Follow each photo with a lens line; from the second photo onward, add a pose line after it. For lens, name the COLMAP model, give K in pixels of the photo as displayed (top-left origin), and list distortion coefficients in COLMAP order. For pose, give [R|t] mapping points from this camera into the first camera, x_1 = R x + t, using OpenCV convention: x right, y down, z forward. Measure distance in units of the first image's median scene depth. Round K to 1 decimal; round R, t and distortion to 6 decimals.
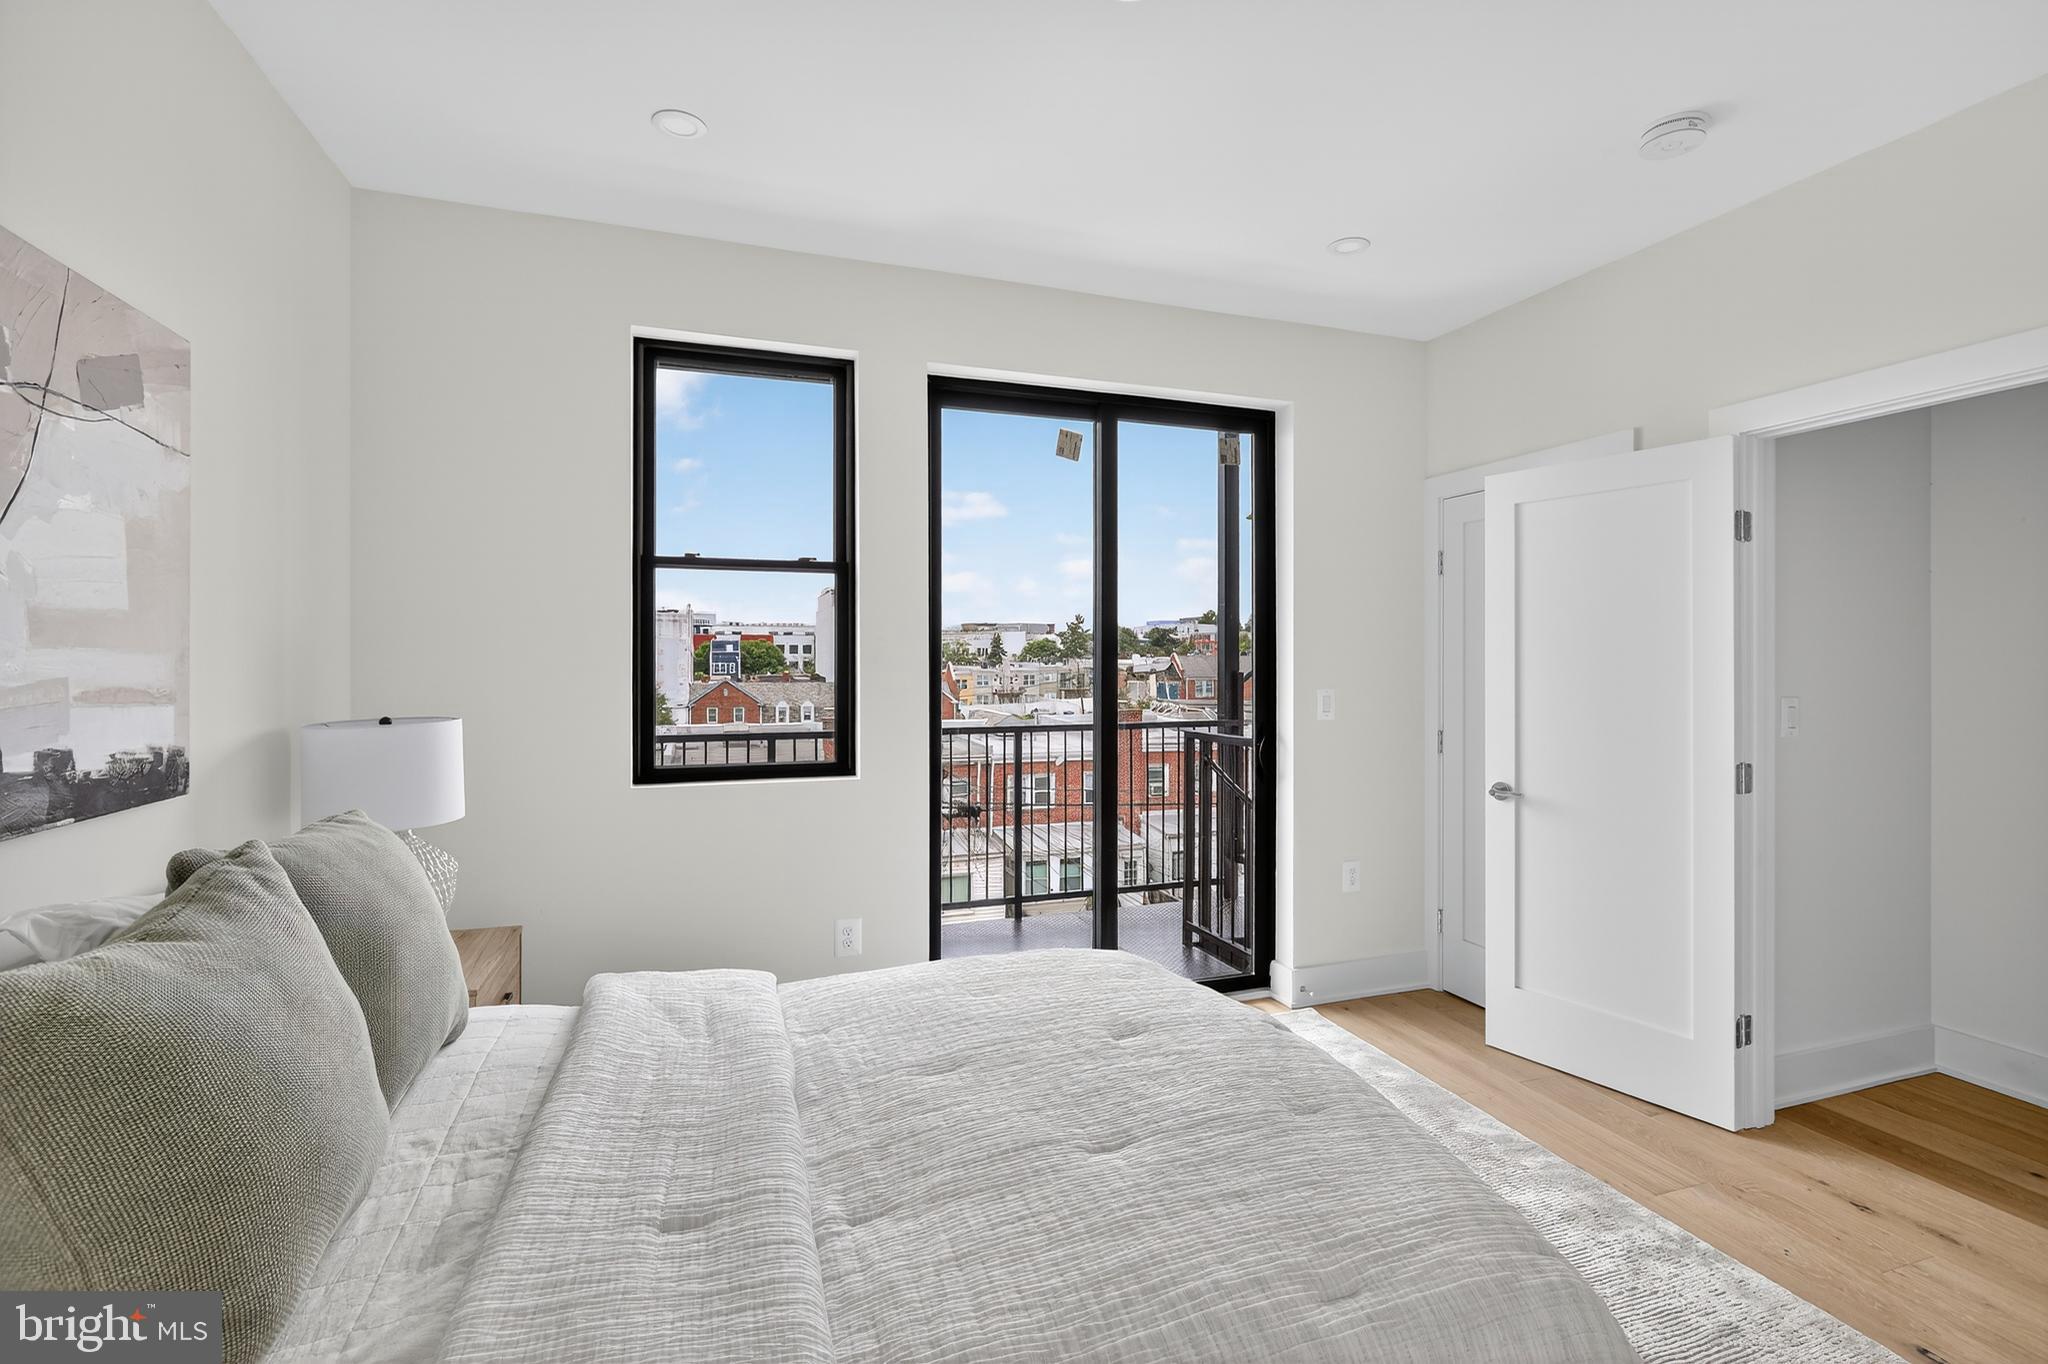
lens RADIAL K [[928.3, 0, 1031.6], [0, 928.3, 664.4], [0, 0, 1]] dist [-0.004045, 0.000499]
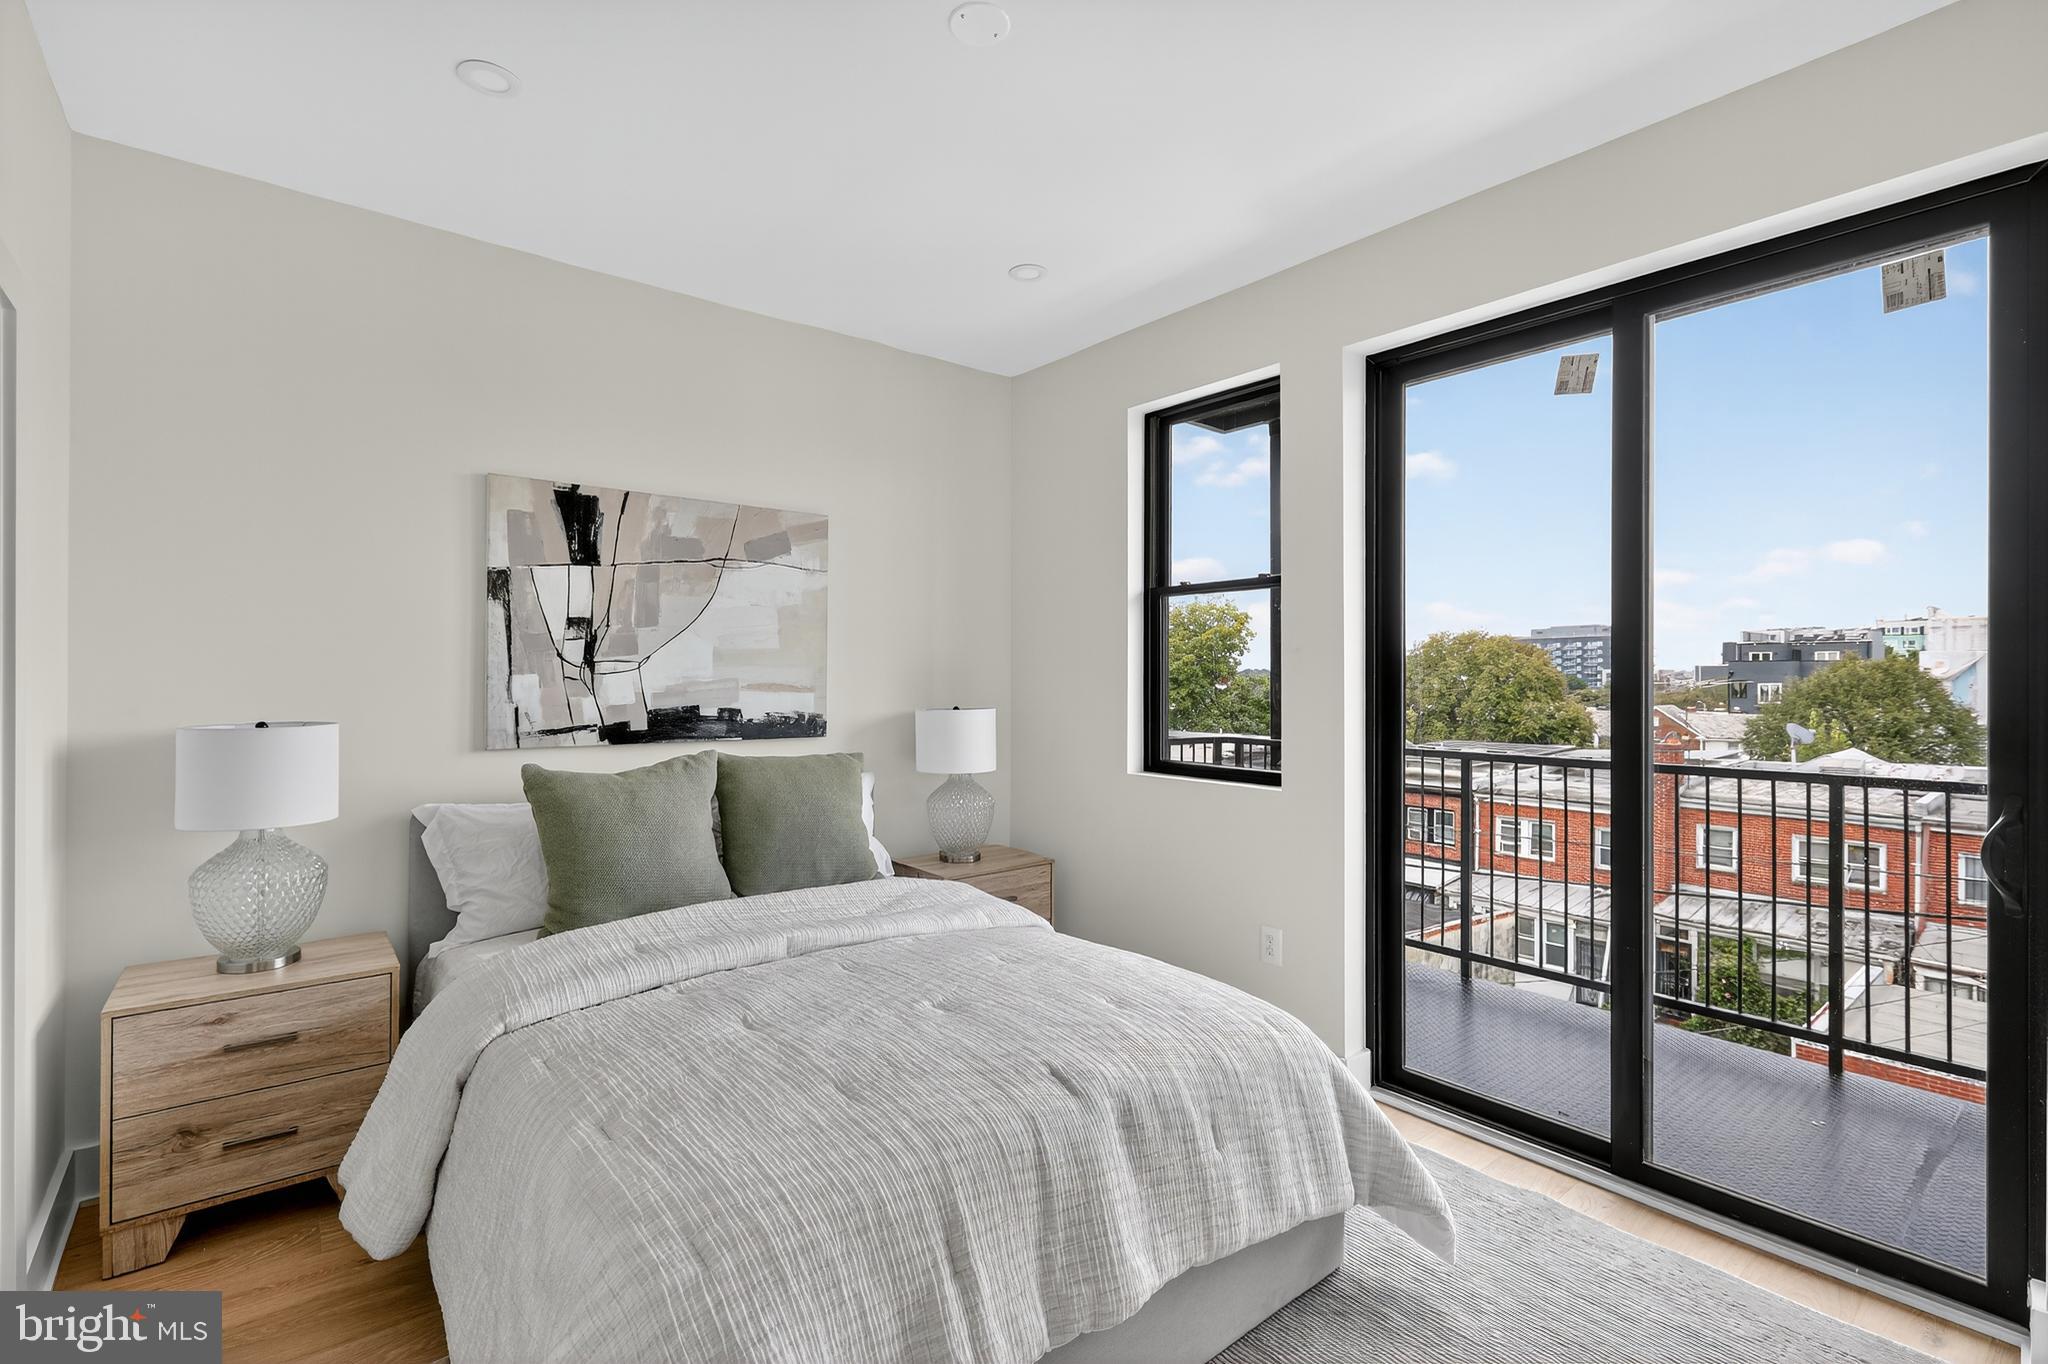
lens RADIAL K [[928.3, 0, 1036.1], [0, 928.3, 669.8], [0, 0, 1]] dist [-0.004045, 0.000499]
pose [[0.350740, -0.009523, -0.936424, 0.692139], [-0.007286, 0.999890, -0.012898, 0.008990], [0.936444, 0.011347, 0.350632, 0.421575]]
